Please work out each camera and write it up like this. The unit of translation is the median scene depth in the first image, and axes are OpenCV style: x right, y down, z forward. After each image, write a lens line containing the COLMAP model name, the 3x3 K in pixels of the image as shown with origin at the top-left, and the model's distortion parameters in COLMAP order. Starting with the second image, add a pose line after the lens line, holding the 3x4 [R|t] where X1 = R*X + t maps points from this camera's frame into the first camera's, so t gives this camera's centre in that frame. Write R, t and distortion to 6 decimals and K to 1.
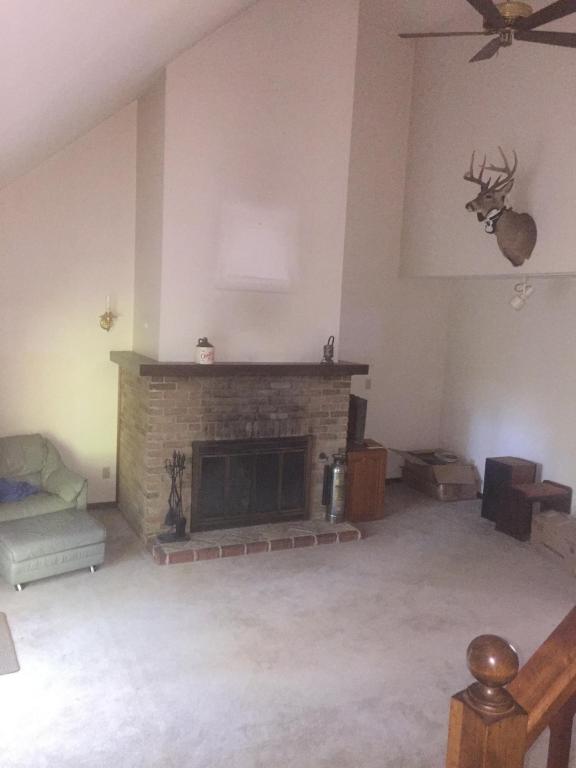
lens RADIAL K [[675.8, 0, 288.4], [0, 675.8, 380.9], [0, 0, 1]] dist [0.075152, -0.026354]
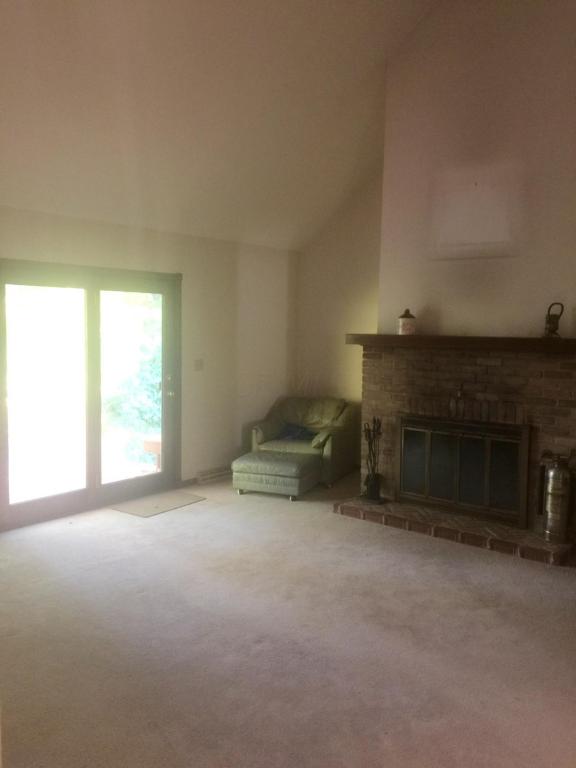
lens RADIAL K [[675.8, 0, 287.9], [0, 675.8, 386.3], [0, 0, 1]] dist [0.075152, -0.026354]
pose [[0.422214, 0.040994, -0.905569, 0.685159], [-0.101918, 0.994790, -0.002485, 0.067497], [0.900748, 0.093343, 0.424193, 0.393760]]
